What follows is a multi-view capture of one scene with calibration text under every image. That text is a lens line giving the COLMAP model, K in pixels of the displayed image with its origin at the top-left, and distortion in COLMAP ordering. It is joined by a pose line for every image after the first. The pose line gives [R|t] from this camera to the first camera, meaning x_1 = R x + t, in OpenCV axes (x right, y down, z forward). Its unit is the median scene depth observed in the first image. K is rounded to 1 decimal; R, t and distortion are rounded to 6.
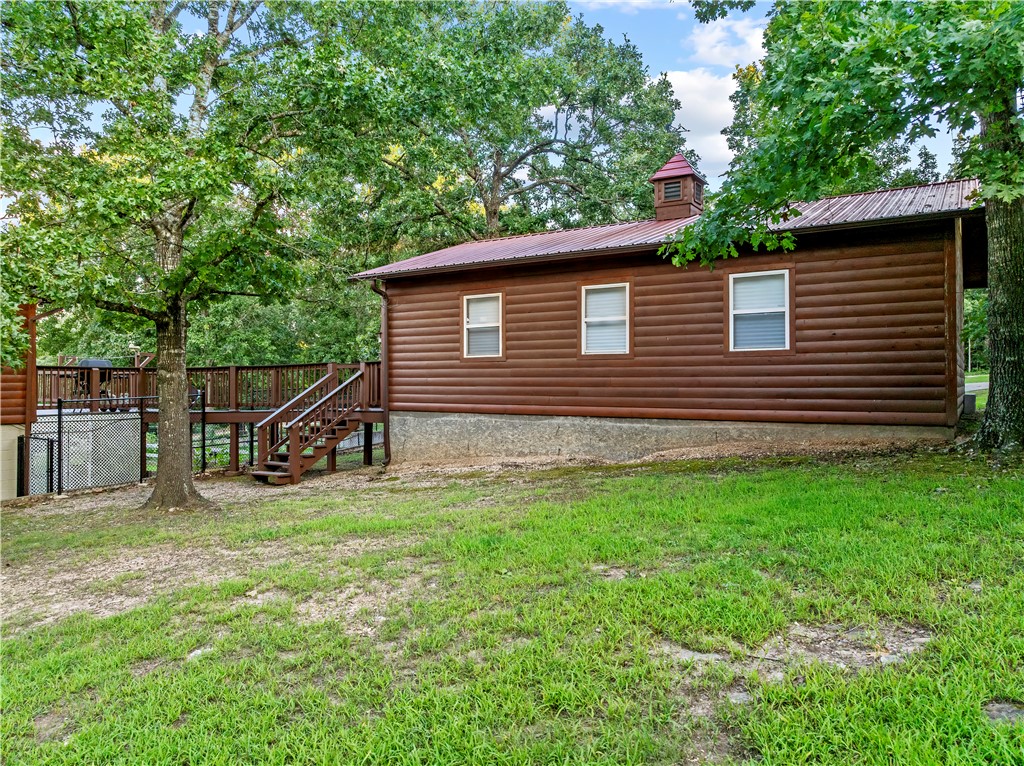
lens RADIAL K [[794.4, 0, 509.8], [0, 794.4, 383.8], [0, 0, 1]] dist [-0.005859, -0.002094]
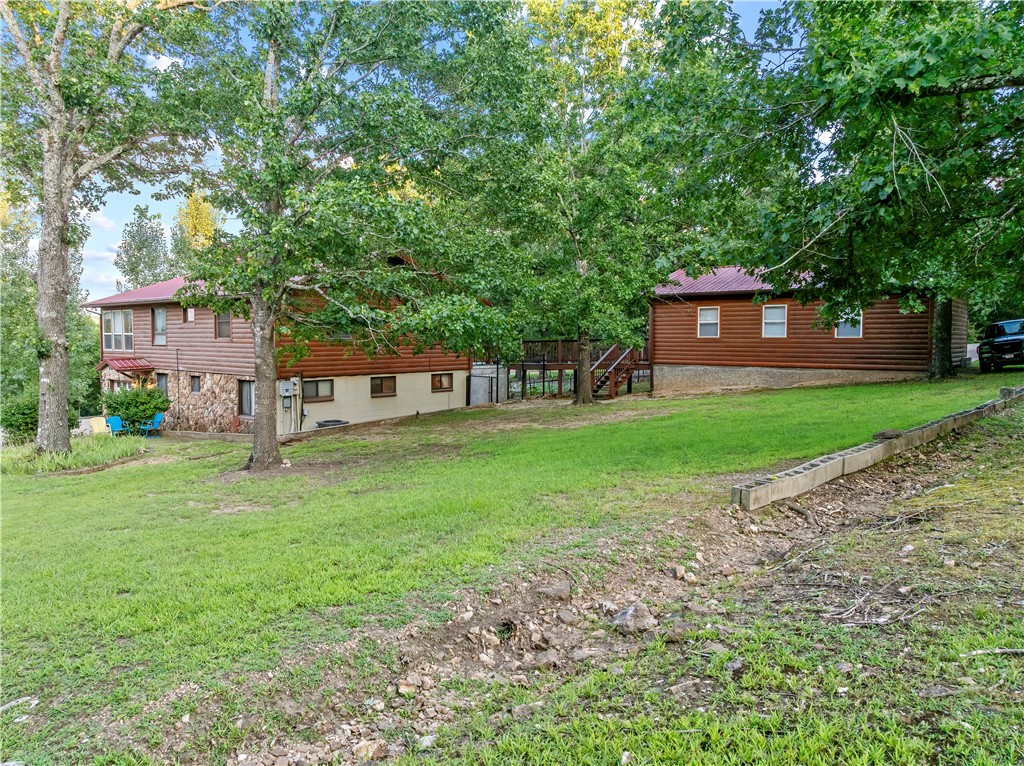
lens RADIAL K [[794.4, 0, 514.3], [0, 794.4, 384.3], [0, 0, 1]] dist [-0.005859, -0.002094]
pose [[0.995130, 0.004994, -0.098445, -0.352299], [0.001083, 0.998102, 0.061580, -0.042807], [0.098566, -0.061386, 0.993235, -1.159097]]
